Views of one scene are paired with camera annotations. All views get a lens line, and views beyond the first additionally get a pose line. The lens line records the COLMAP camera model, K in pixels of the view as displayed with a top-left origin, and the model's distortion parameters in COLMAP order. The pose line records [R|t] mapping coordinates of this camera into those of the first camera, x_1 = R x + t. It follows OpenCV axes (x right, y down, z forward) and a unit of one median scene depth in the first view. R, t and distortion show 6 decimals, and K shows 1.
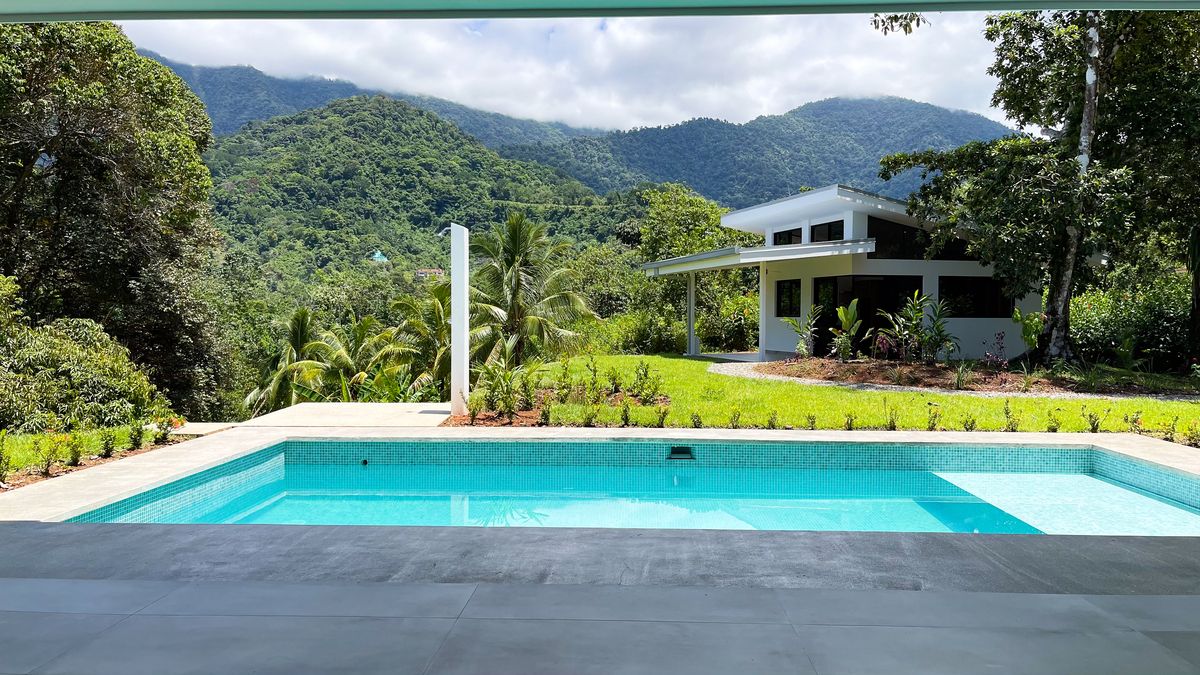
lens RADIAL K [[905.8, 0, 600.0], [0, 905.8, 337.5], [0, 0, 1]] dist [0.069631, -0.098400]
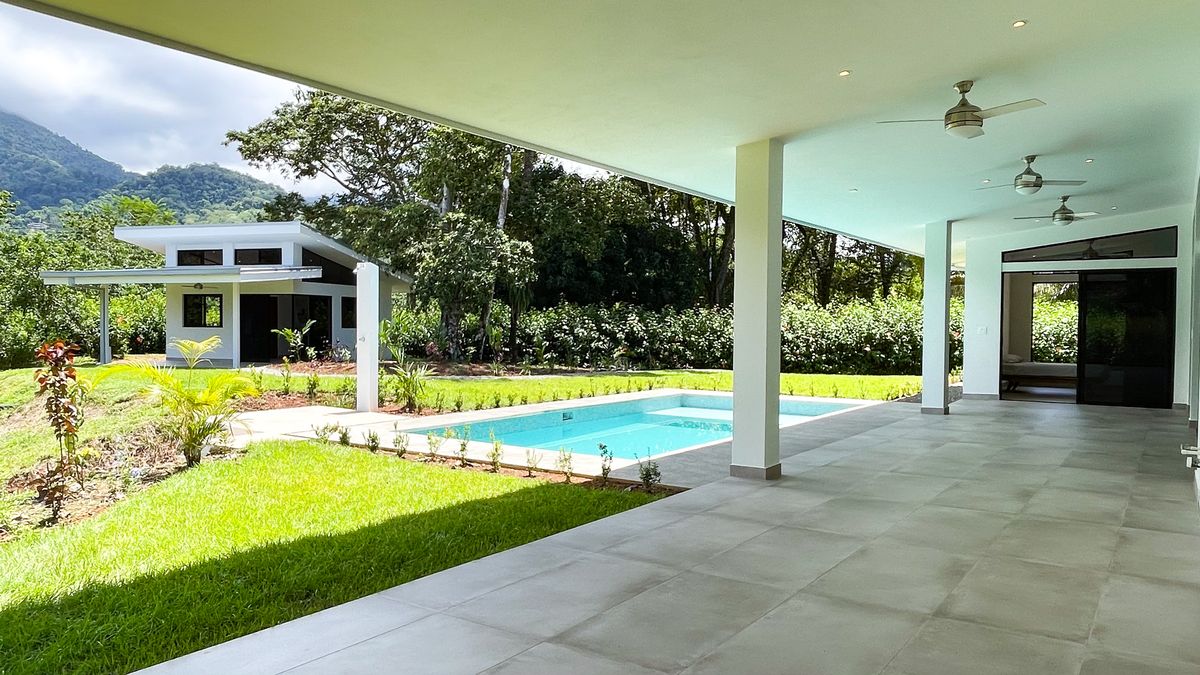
lens RADIAL K [[827.7, 0, 600.0], [0, 827.7, 337.5], [0, 0, 1]] dist [0.050491, 0.000419]
pose [[0.530810, -0.011313, 0.847415, -0.298896], [0.014282, 0.999888, 0.004402, -0.006356], [-0.847371, 0.009766, 0.530912, 0.033343]]
